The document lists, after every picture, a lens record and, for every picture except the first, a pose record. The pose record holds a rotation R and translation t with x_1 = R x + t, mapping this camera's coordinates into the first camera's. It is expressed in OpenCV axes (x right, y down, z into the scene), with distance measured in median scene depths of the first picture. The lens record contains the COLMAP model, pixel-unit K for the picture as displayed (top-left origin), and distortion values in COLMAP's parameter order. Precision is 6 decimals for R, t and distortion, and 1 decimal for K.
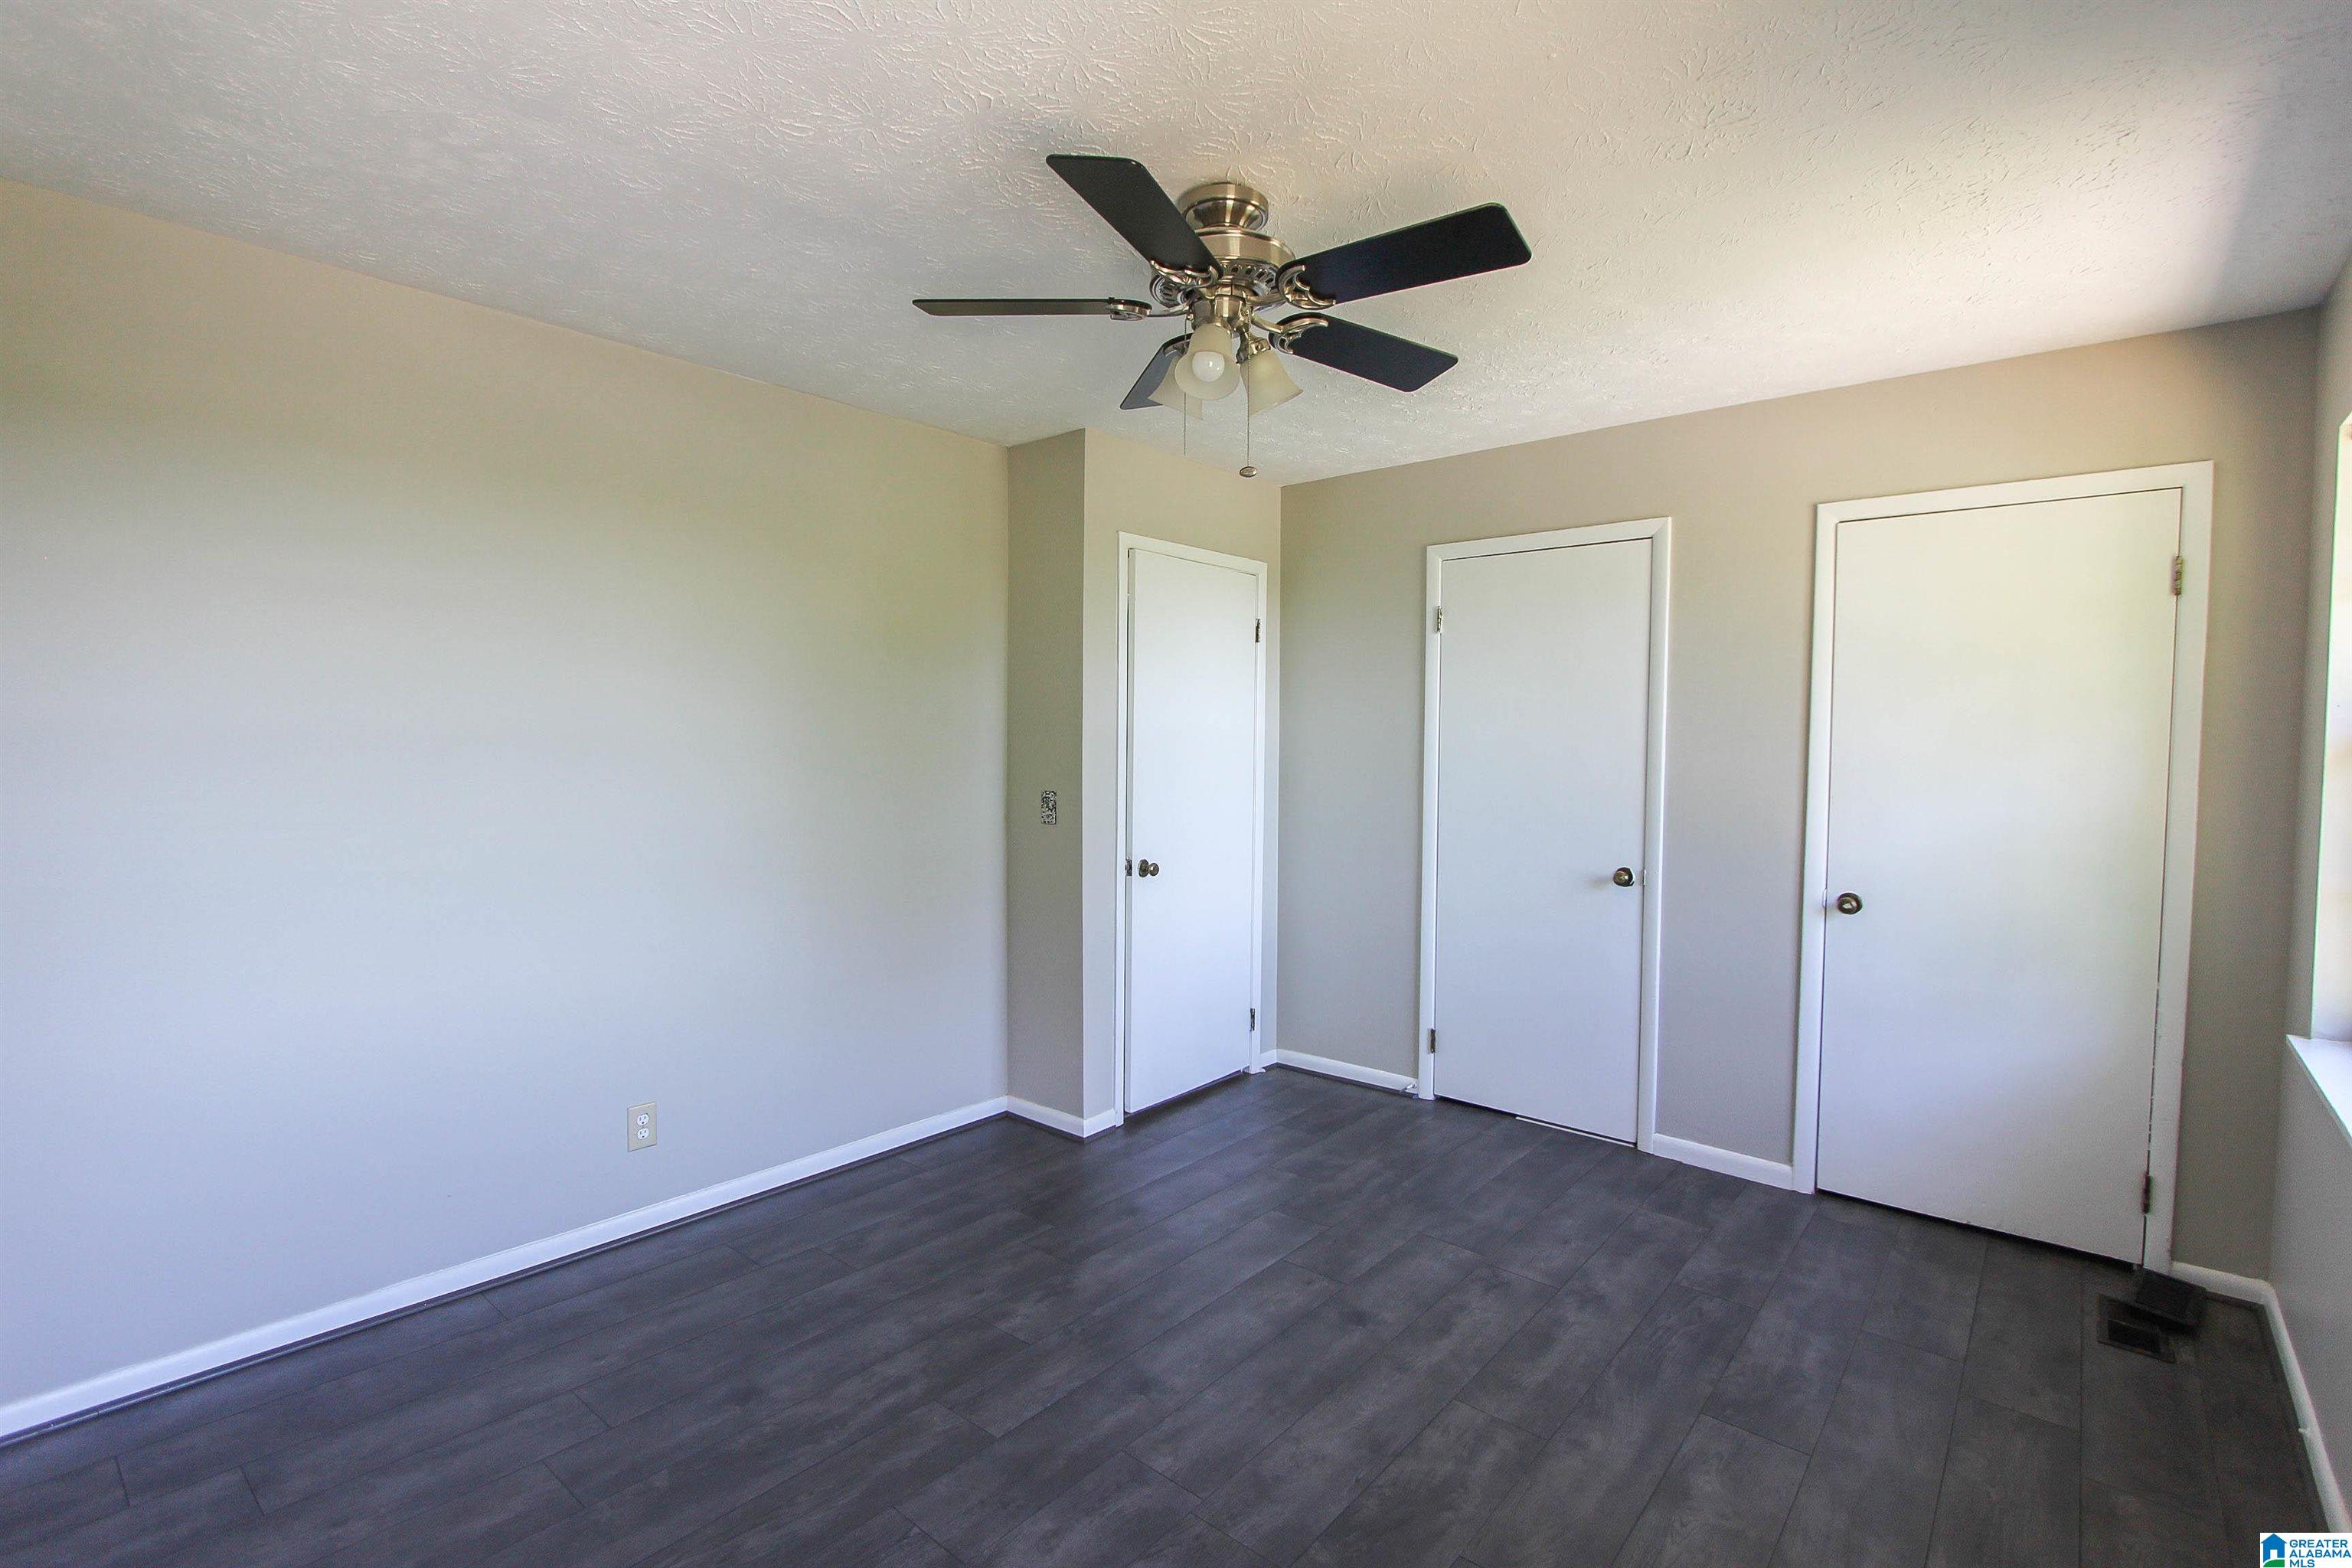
lens RADIAL K [[1087.0, 0, 1120.0], [0, 1087.0, 797.1], [0, 0, 1]] dist [-0.020496, 0.003285]
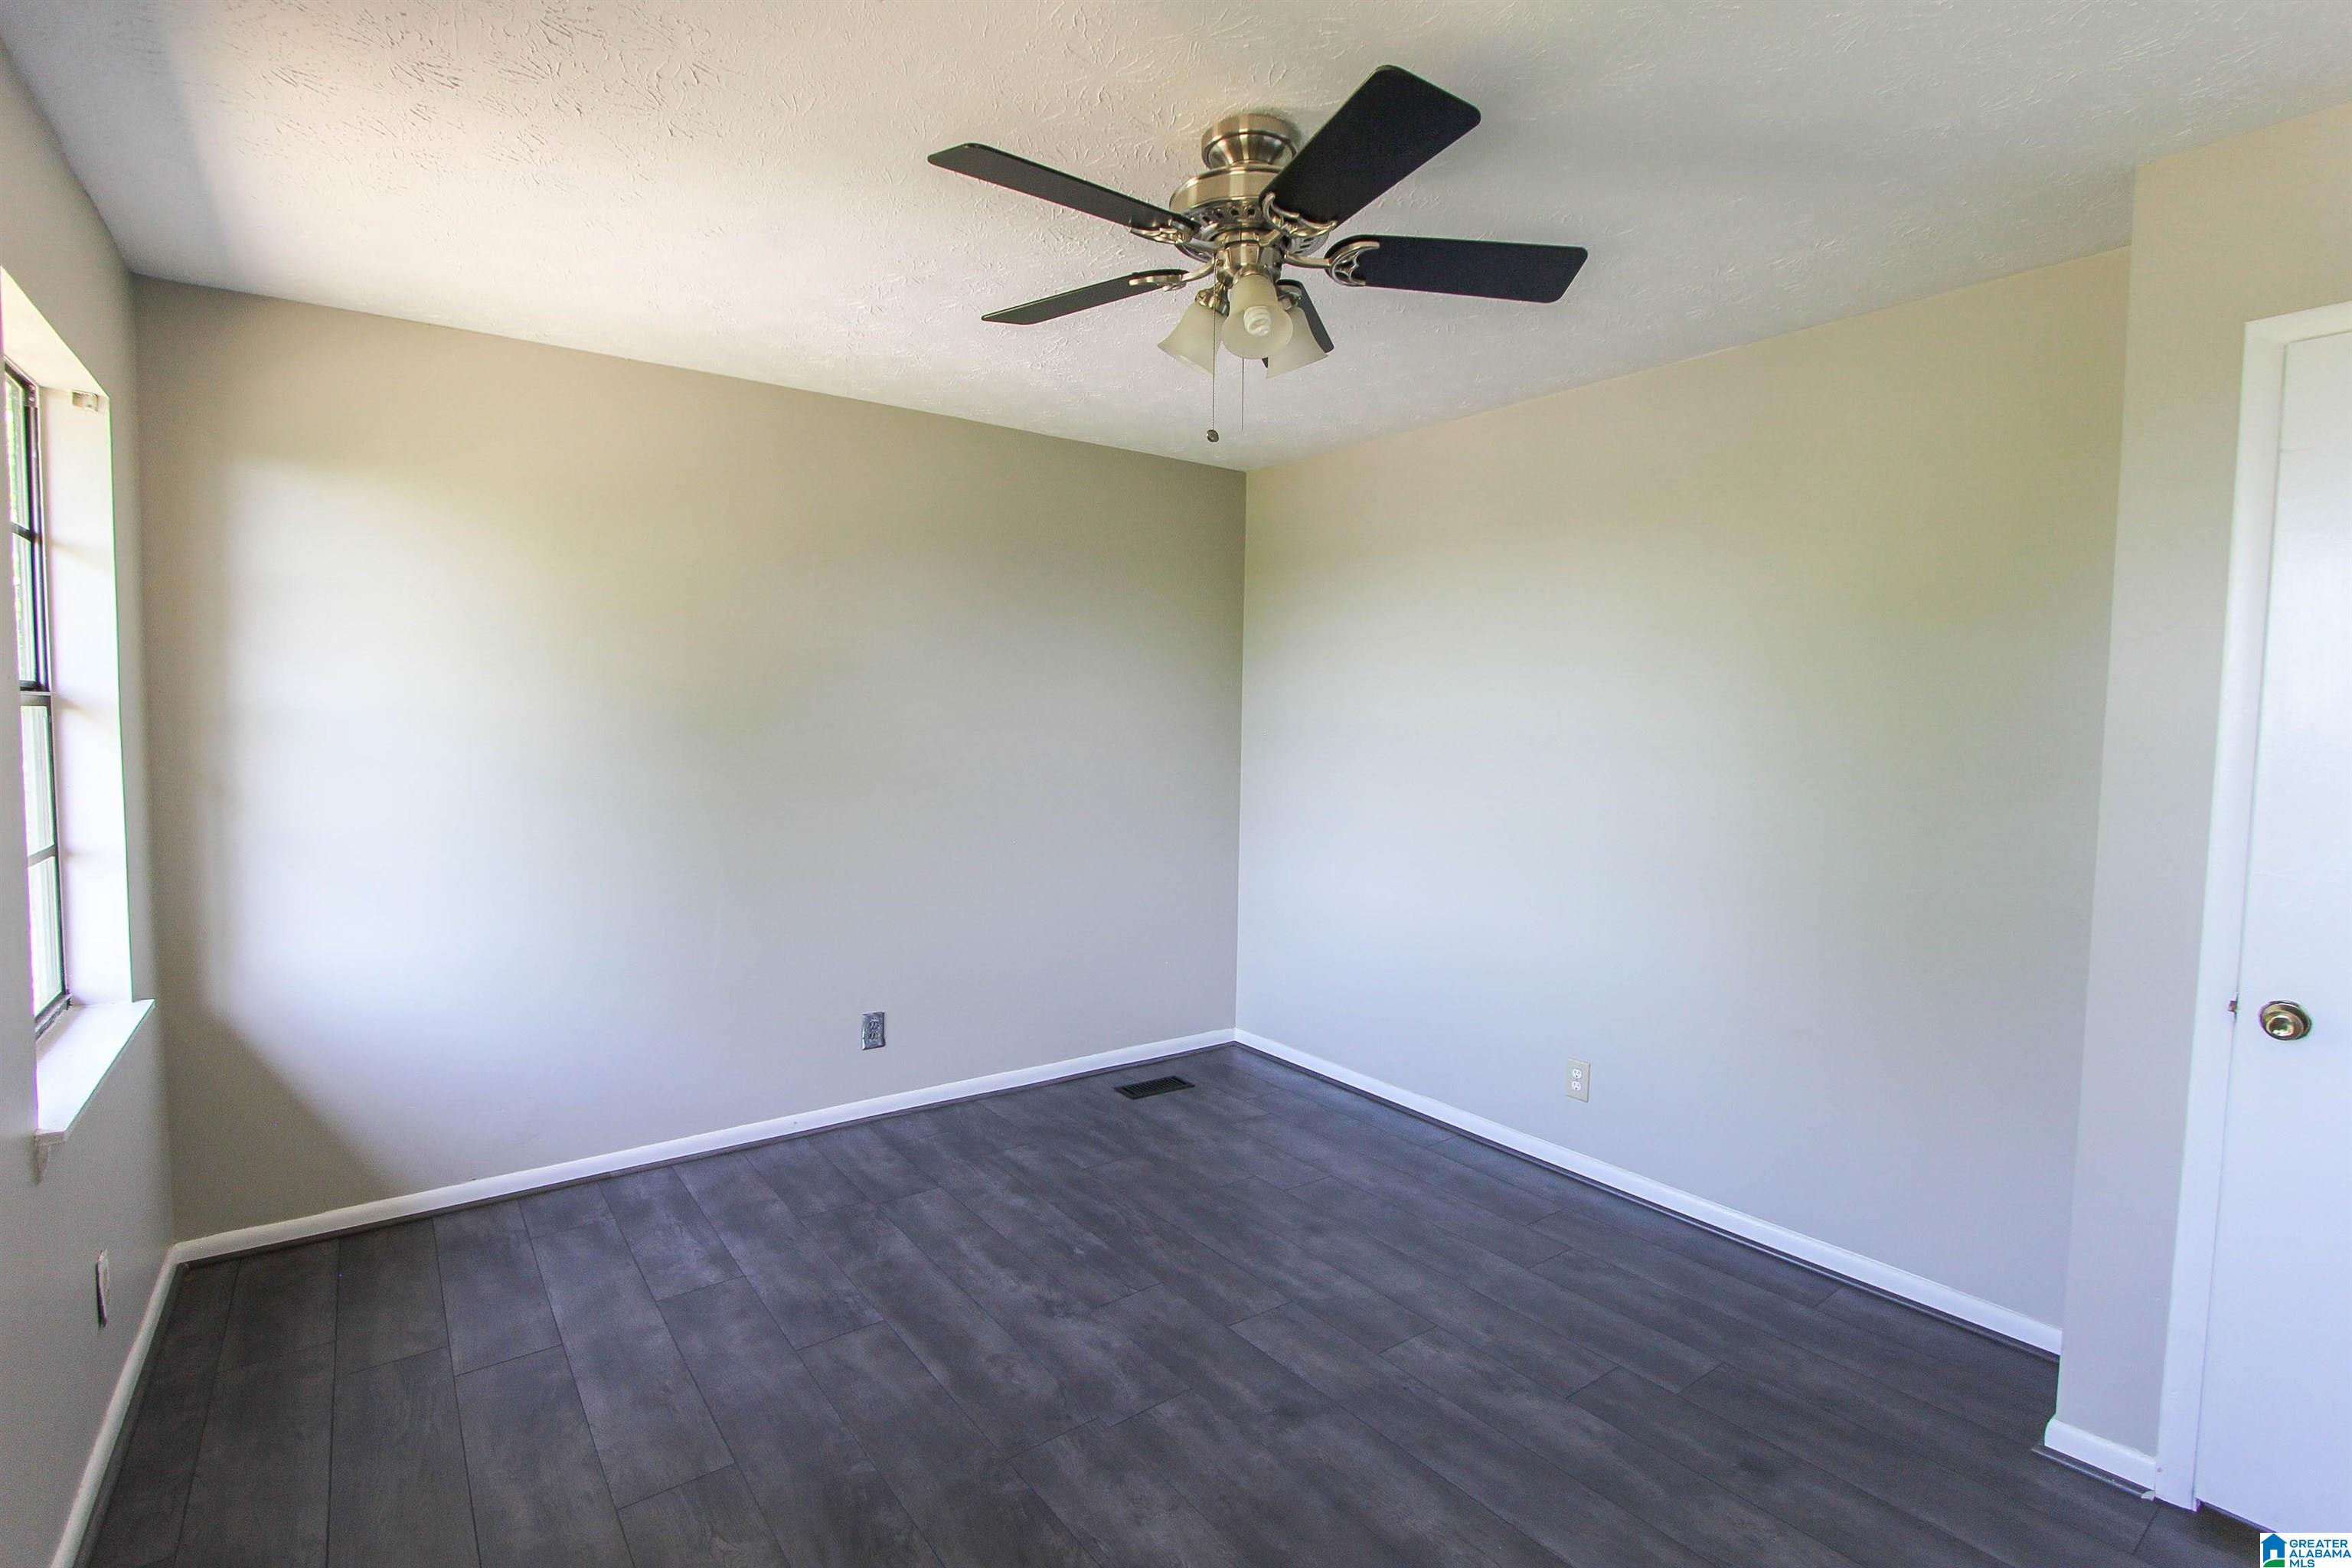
lens RADIAL K [[1087.0, 0, 1220.9], [0, 1087.0, 780.0], [0, 0, 1]] dist [-0.020496, 0.003285]
pose [[-0.176475, 0.038858, -0.983538, 0.722098], [-0.066739, 0.996449, 0.051343, -0.035839], [0.982040, 0.074701, -0.173255, 0.824125]]
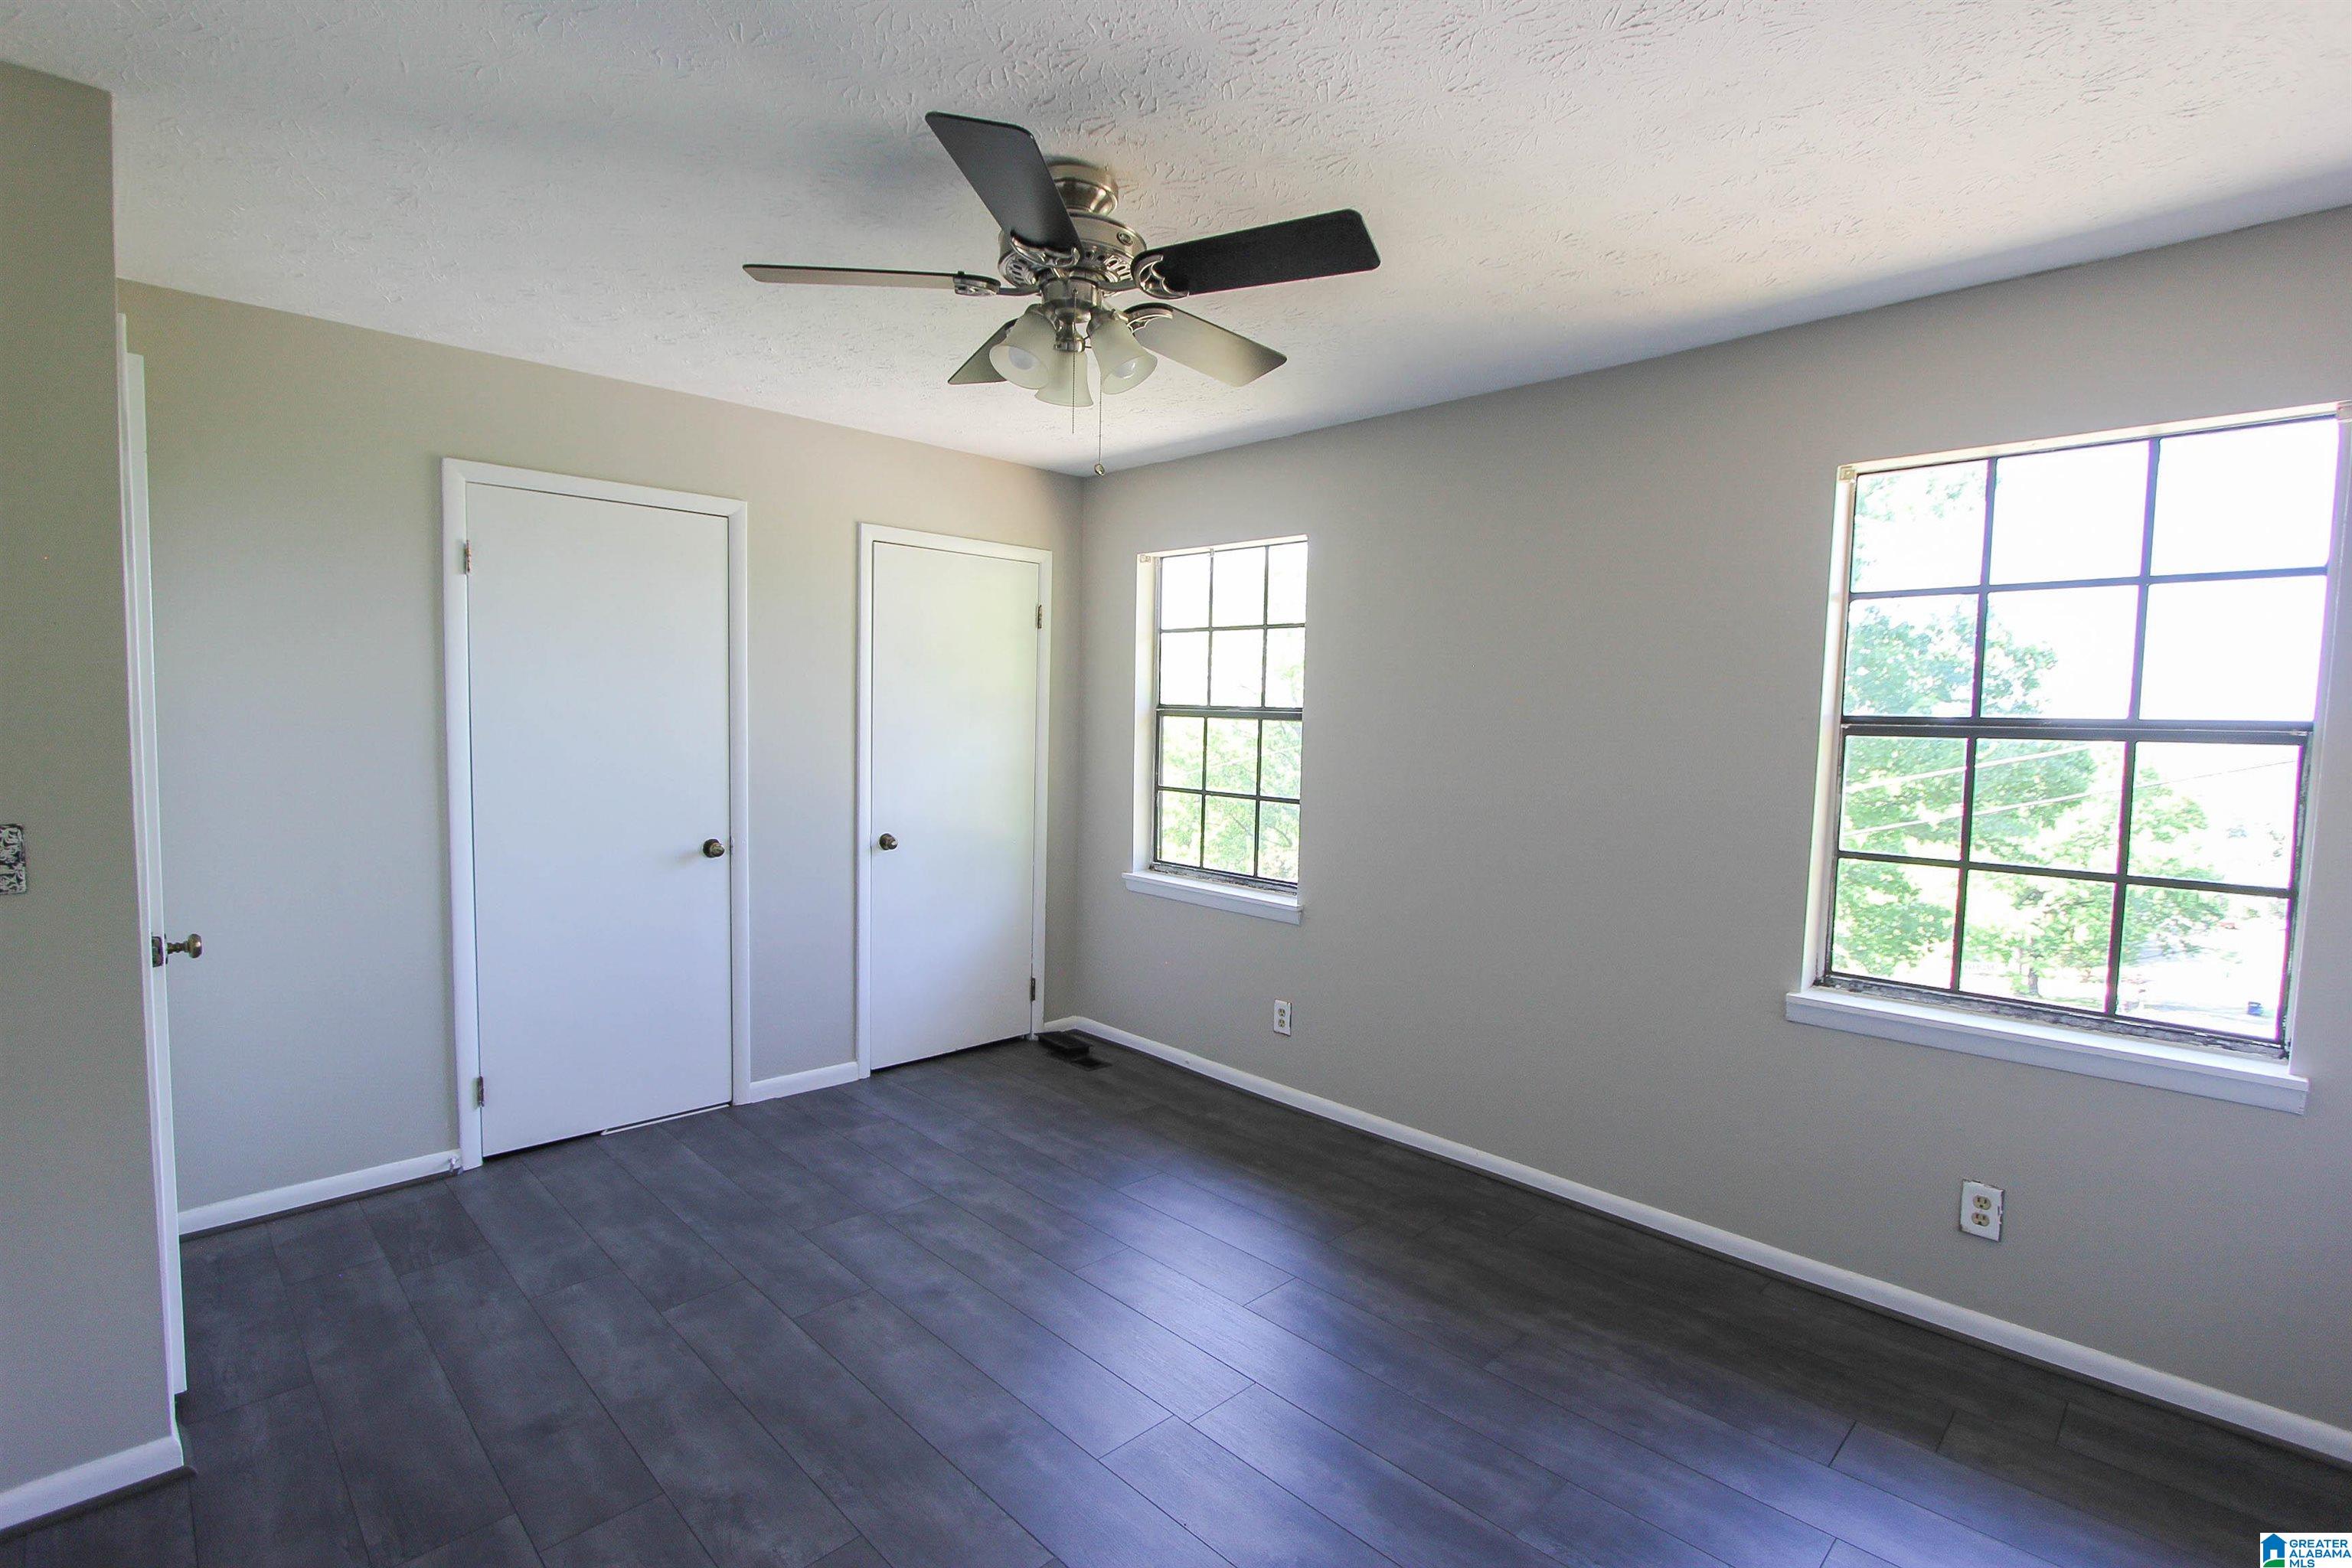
lens RADIAL K [[1087.0, 0, 1248.5], [0, 1087.0, 786.4], [0, 0, 1]] dist [-0.020496, 0.003285]
pose [[0.023321, -0.069872, 0.997283, -0.649928], [0.034991, 0.997001, 0.069034, -0.043976], [-0.999115, 0.033286, 0.025696, 0.576254]]
